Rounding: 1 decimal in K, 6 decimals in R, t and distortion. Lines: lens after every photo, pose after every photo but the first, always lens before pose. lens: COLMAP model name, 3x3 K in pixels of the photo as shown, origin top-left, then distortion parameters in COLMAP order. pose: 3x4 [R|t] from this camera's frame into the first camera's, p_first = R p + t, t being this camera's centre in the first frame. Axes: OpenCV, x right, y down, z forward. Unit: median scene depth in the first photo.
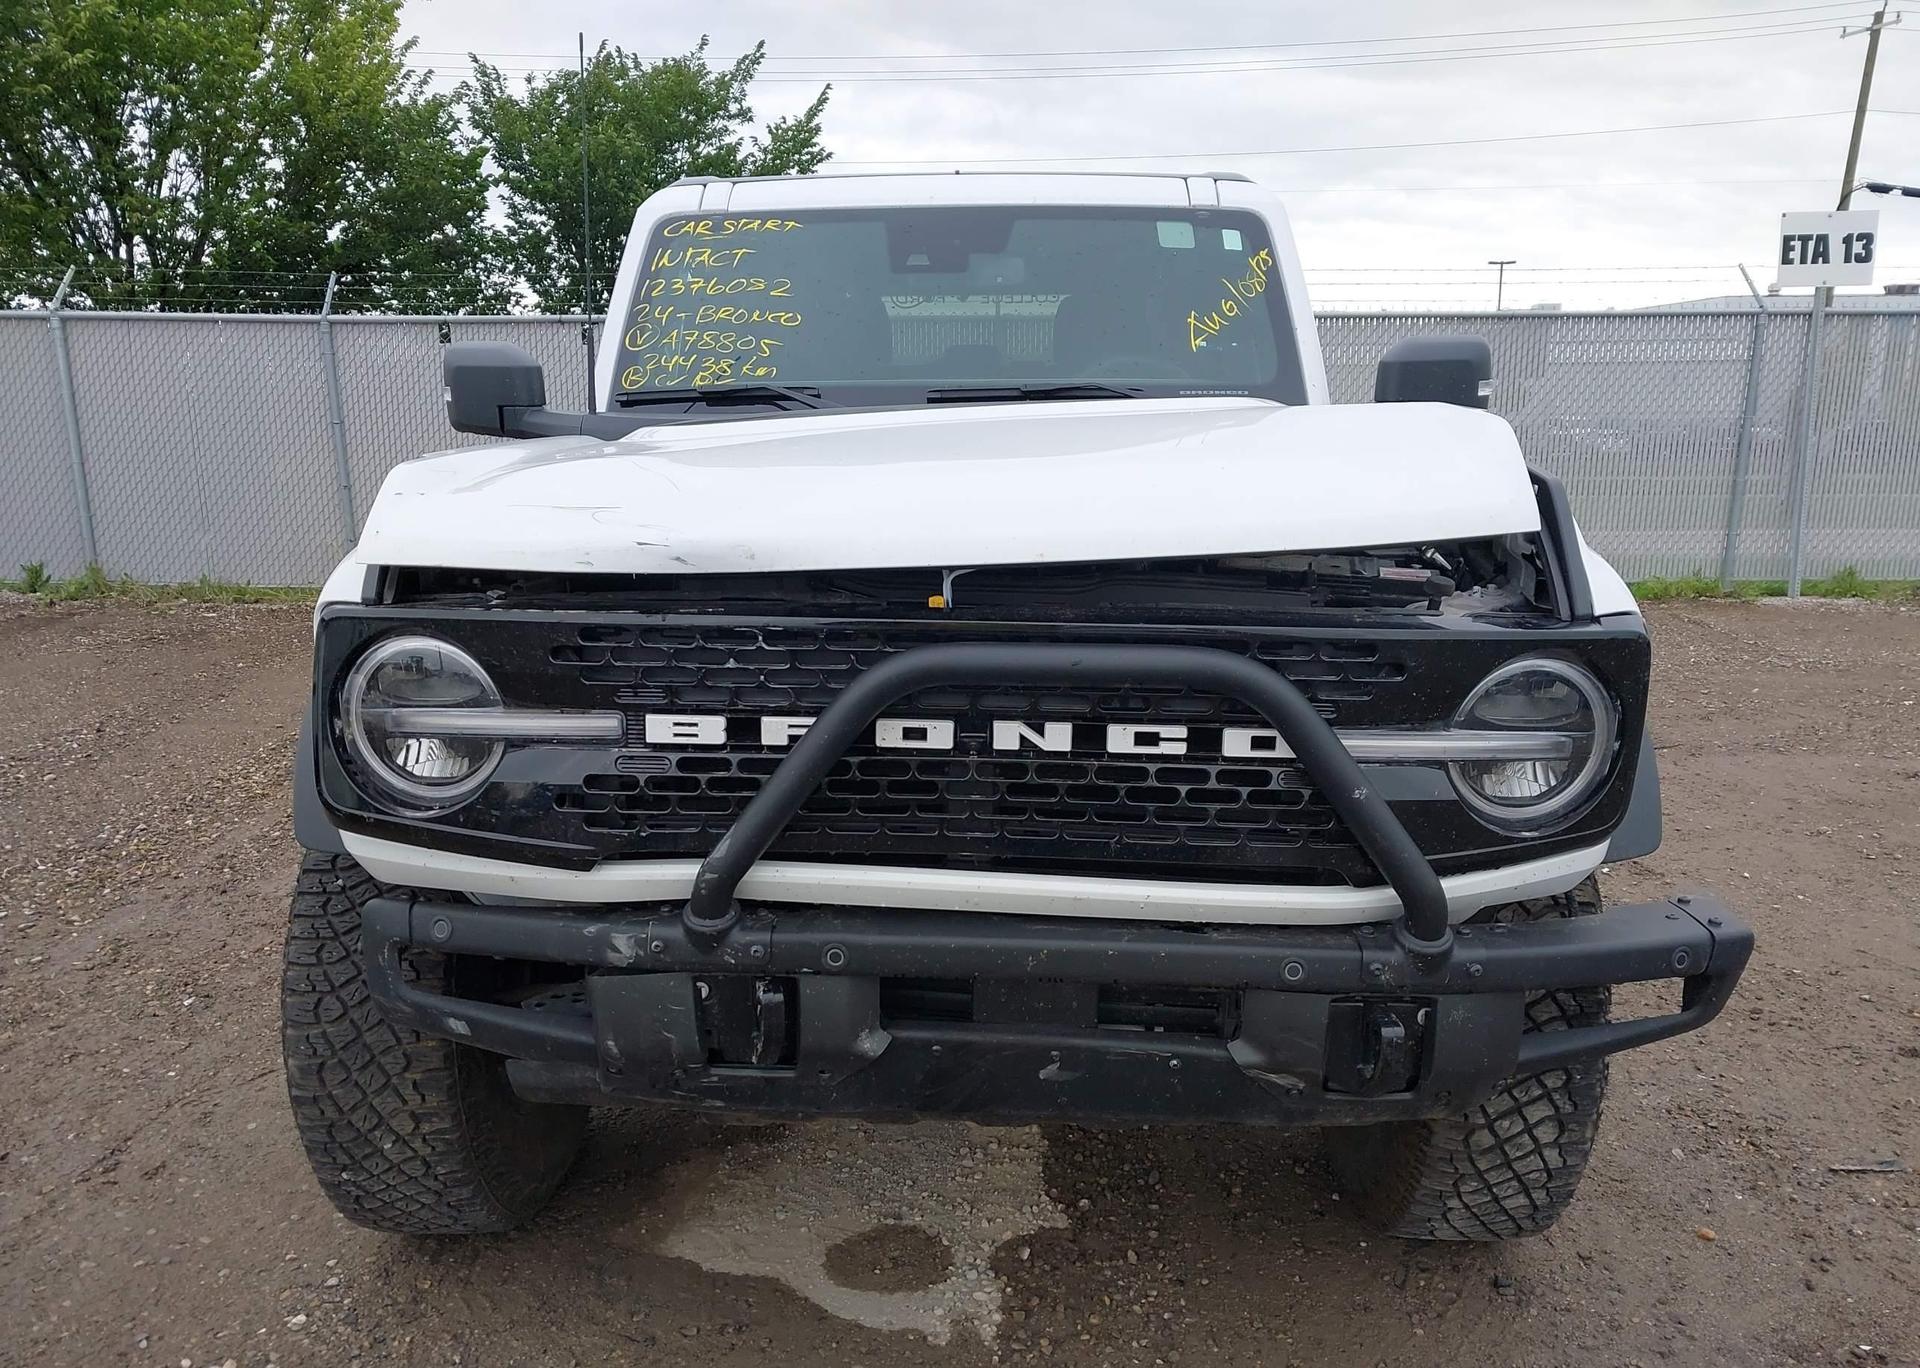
lens RADIAL K [[1484.9, 0, 960.3], [0, 1484.9, 729.3], [0, 0, 1]] dist [0.134437, -0.225928]
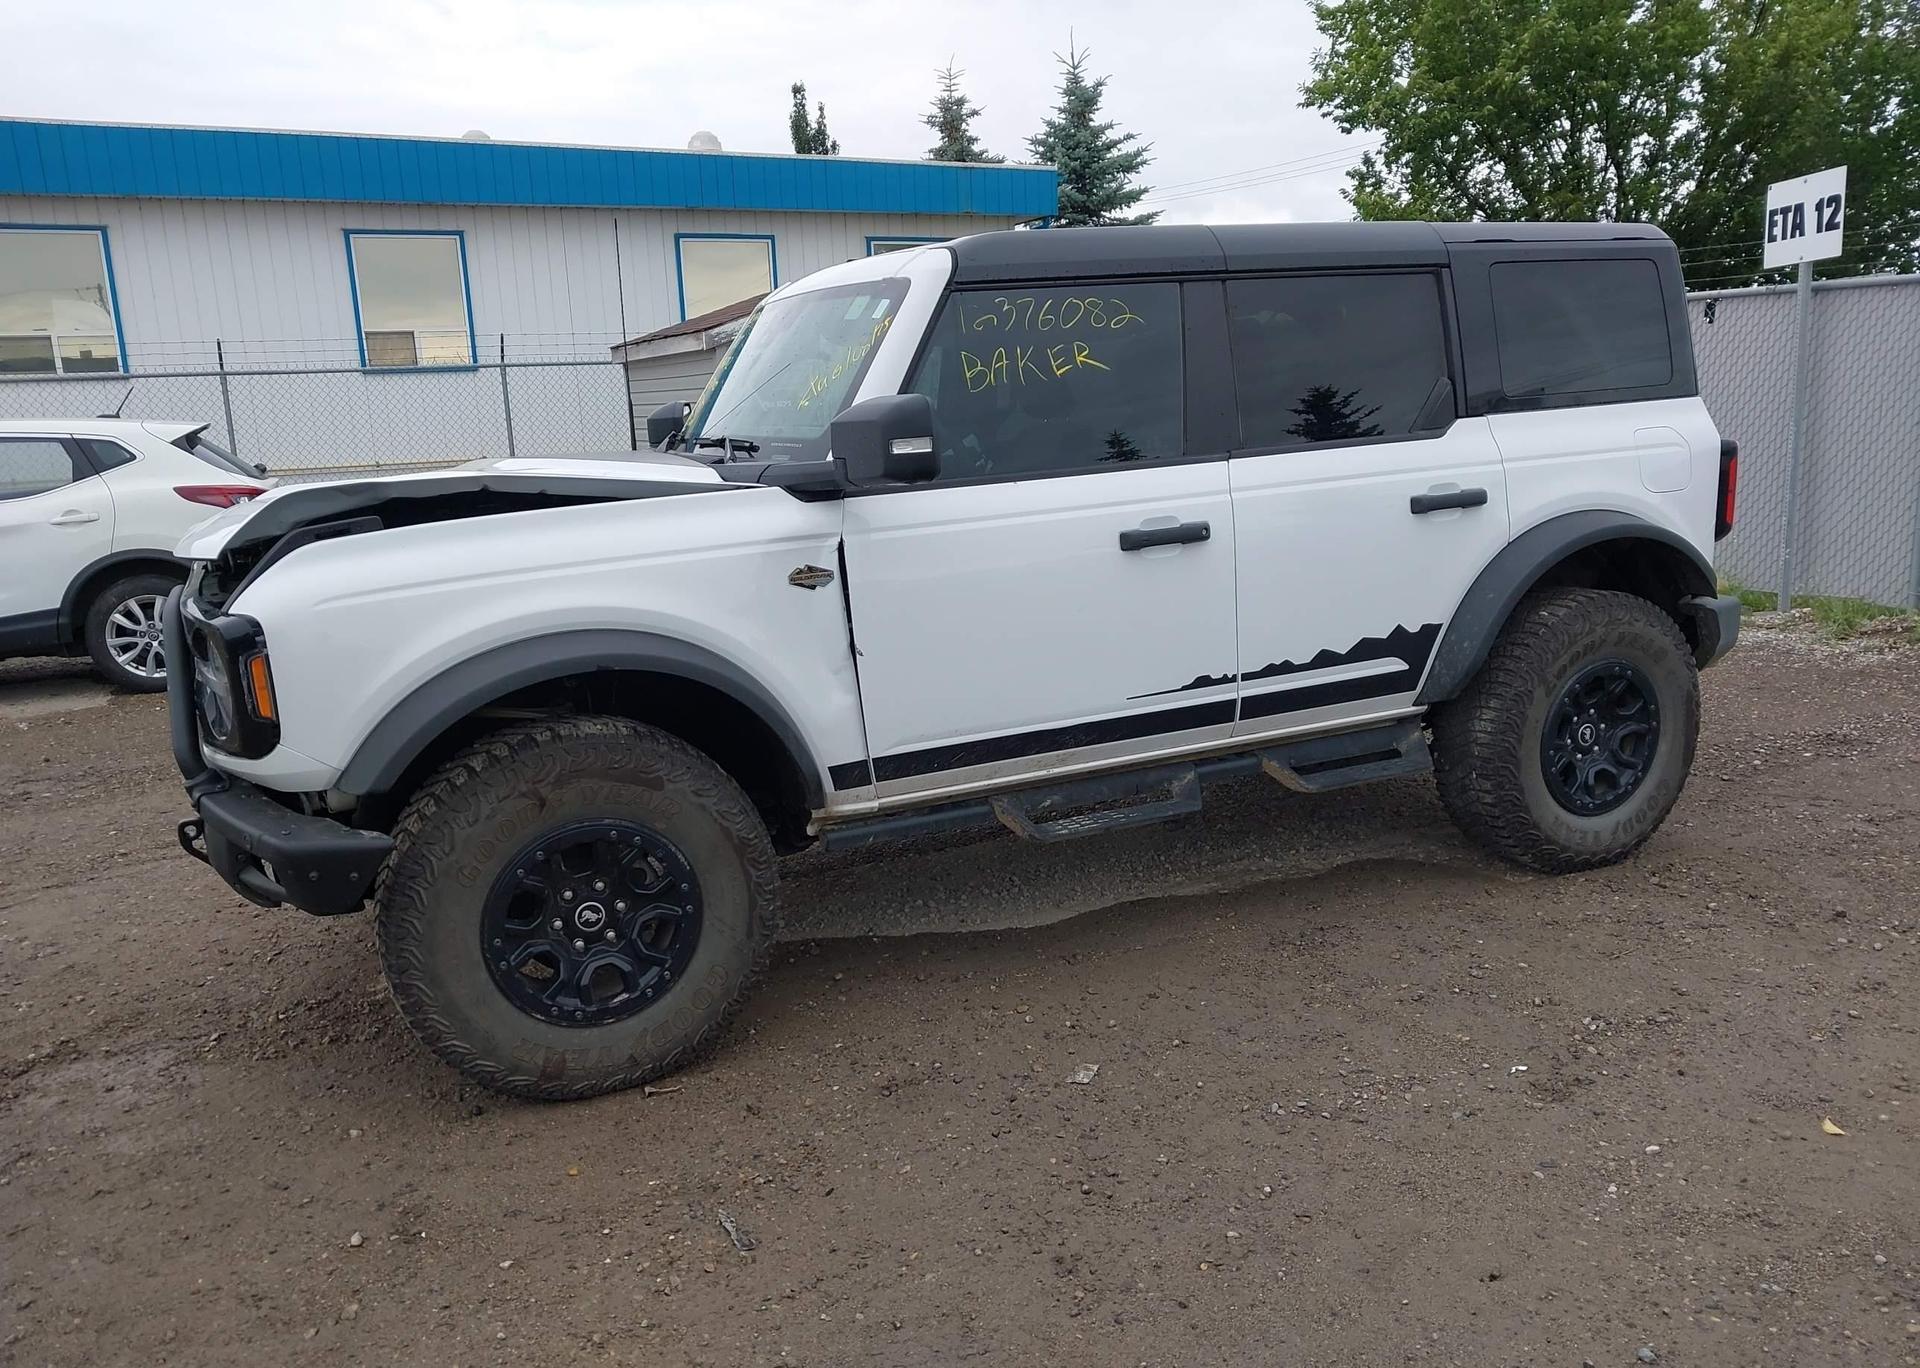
lens RADIAL K [[1484.9, 0, 960.3], [0, 1484.9, 729.3], [0, 0, 1]] dist [0.134437, -0.225928]
pose [[0.441081, 0.187989, -0.877558, 1.693250], [-0.159109, 0.978706, 0.129685, -0.220633], [0.883251, 0.082426, 0.461599, 0.720148]]
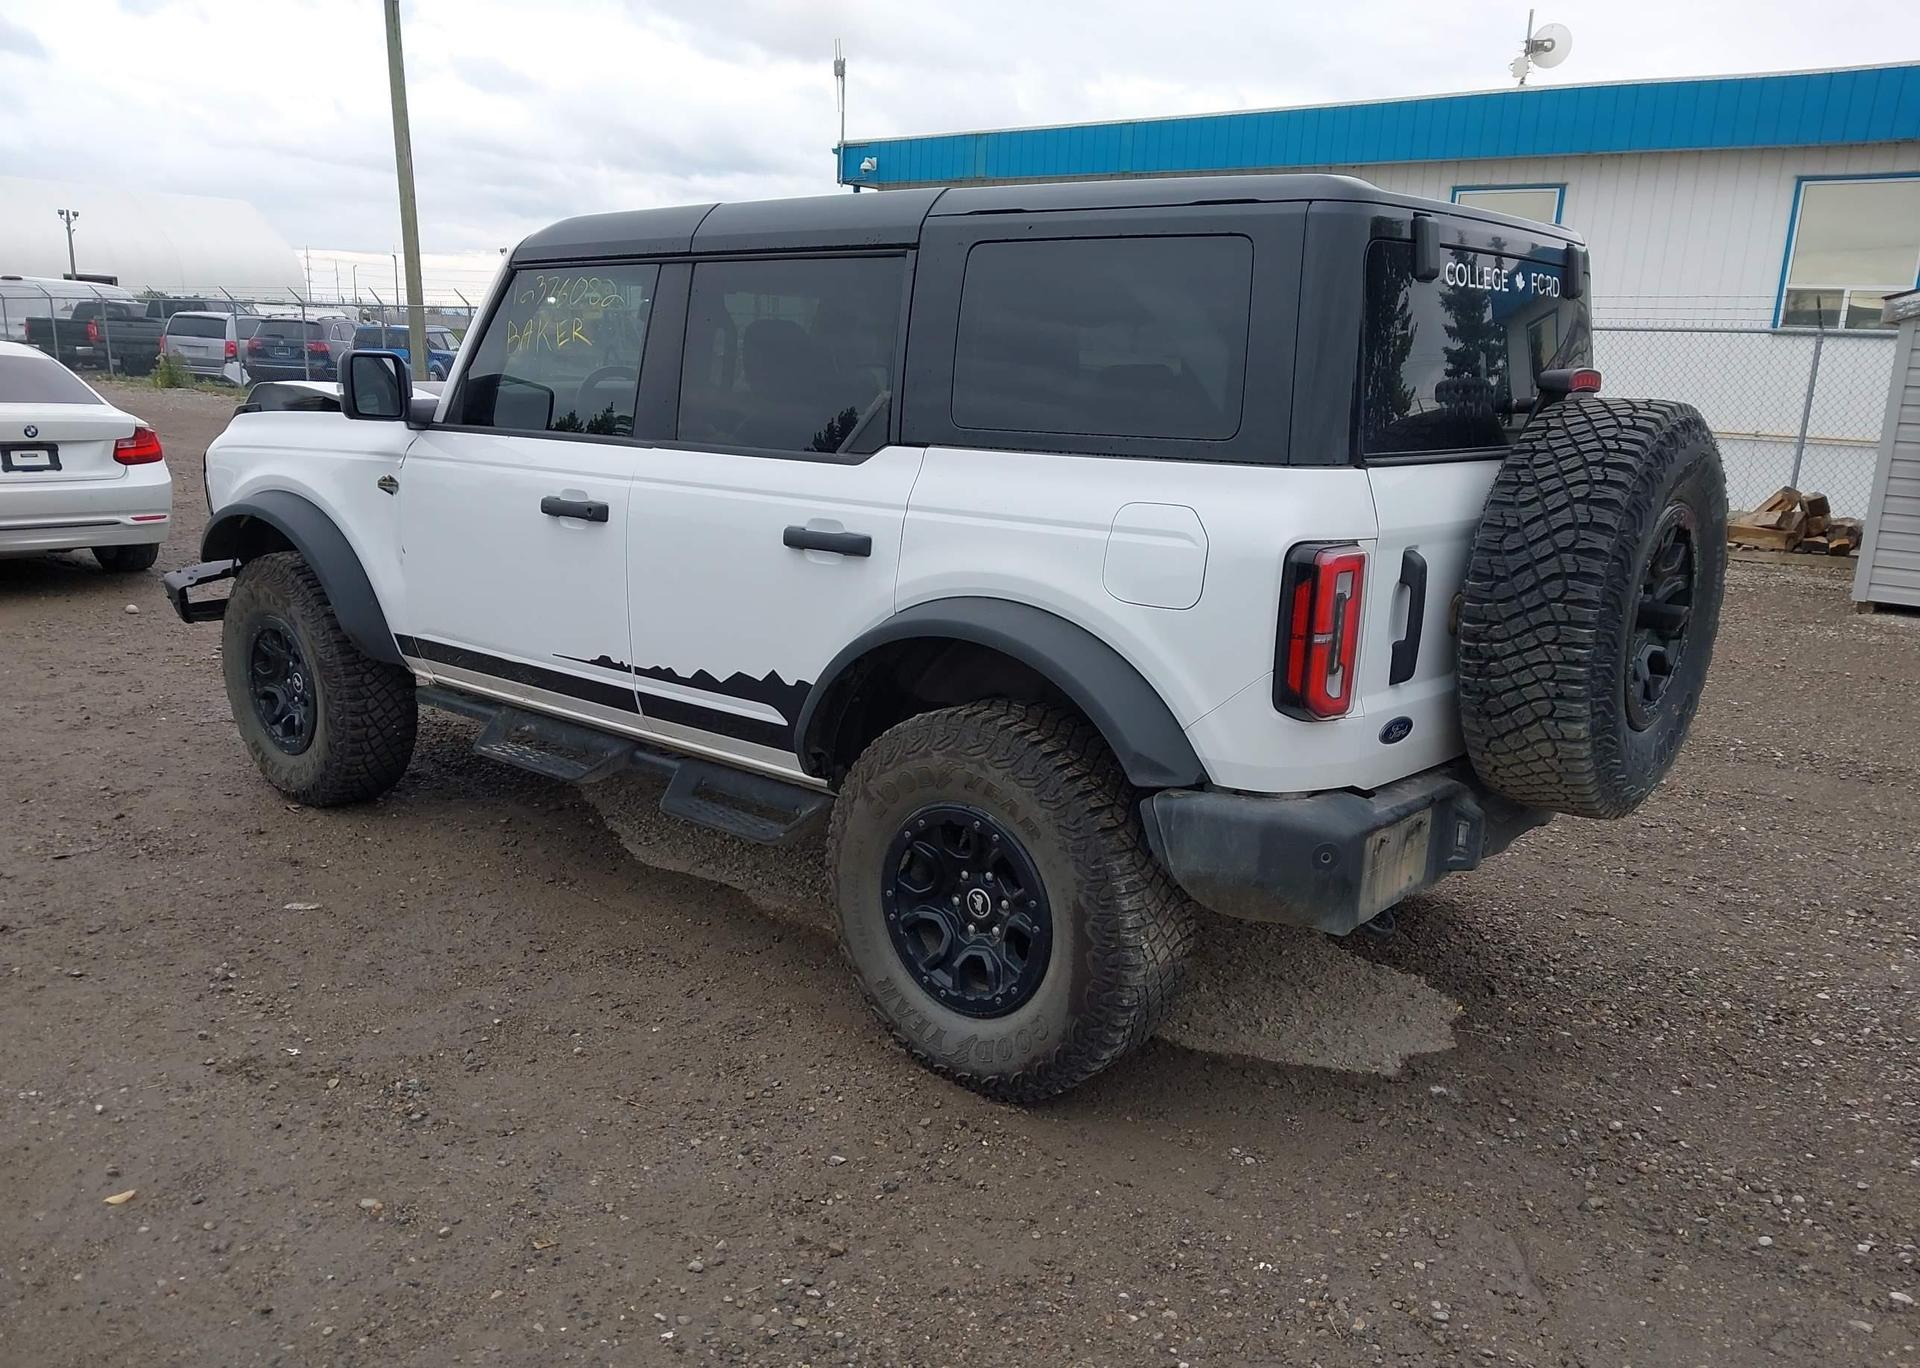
lens RADIAL K [[1484.9, 0, 960.3], [0, 1484.9, 729.3], [0, 0, 1]] dist [0.134437, -0.225928]
pose [[-0.623264, 0.180812, -0.760822, 1.402215], [-0.200564, 0.903402, 0.378997, -0.730224], [0.755855, 0.388809, -0.526793, 2.858506]]
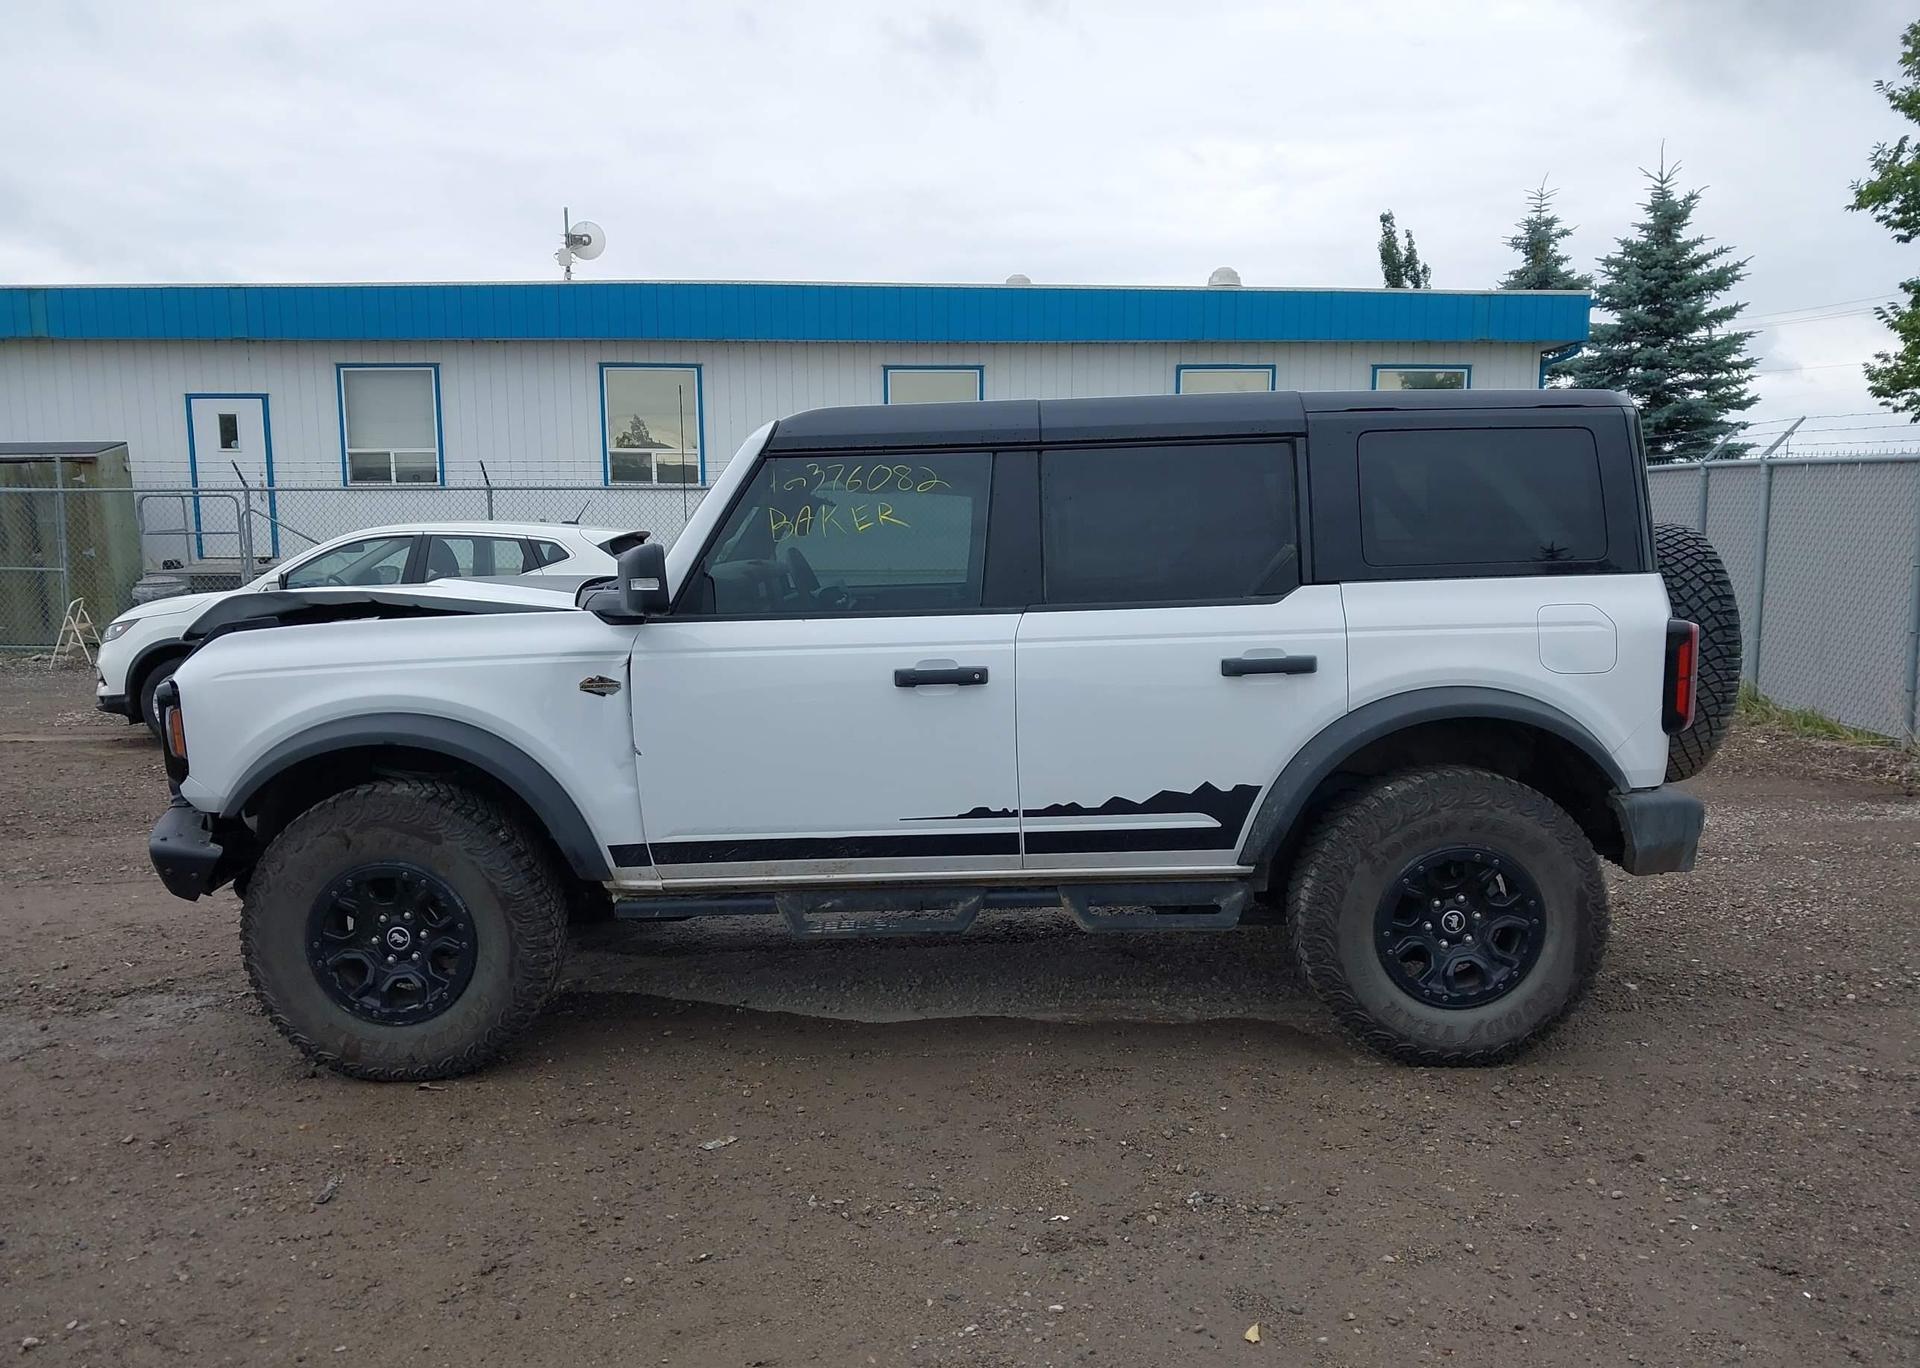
lens RADIAL K [[1484.9, 0, 960.3], [0, 1484.9, 729.3], [0, 0, 1]] dist [0.134437, -0.225928]
pose [[0.030514, 0.145911, -0.988827, 2.078515], [-0.210460, 0.968047, 0.136350, -0.427718], [0.977126, 0.203948, 0.060247, 1.539234]]
